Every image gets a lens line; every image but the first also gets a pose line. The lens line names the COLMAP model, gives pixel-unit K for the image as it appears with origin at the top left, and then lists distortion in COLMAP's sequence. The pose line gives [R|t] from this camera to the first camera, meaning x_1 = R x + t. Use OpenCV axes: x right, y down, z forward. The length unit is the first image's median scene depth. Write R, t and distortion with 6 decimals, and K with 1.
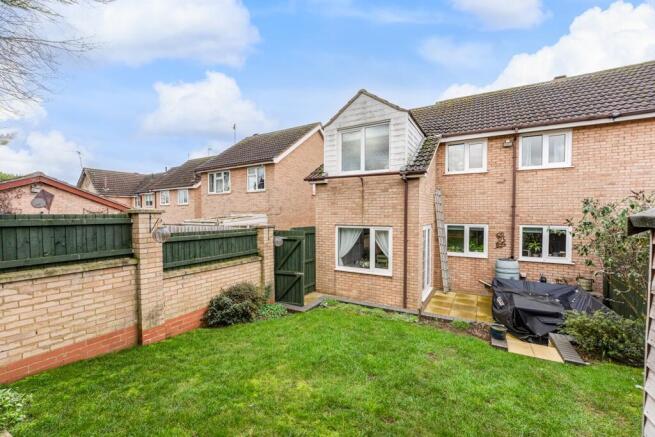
lens RADIAL K [[260.1, 0, 326.7], [0, 260.1, 230.1], [0, 0, 1]] dist [-0.022097, 0.000139]
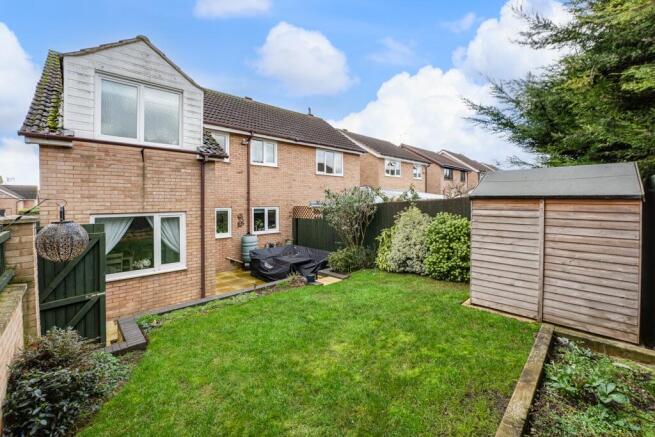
lens RADIAL K [[270.8, 0, 332.4], [0, 270.8, 210.1], [0, 0, 1]] dist [-0.026772, -0.000150]
pose [[0.281155, -0.033427, 0.959080, -0.460794], [0.061109, 0.997989, 0.016869, -0.004357], [-0.957715, 0.053866, 0.282632, 0.254259]]
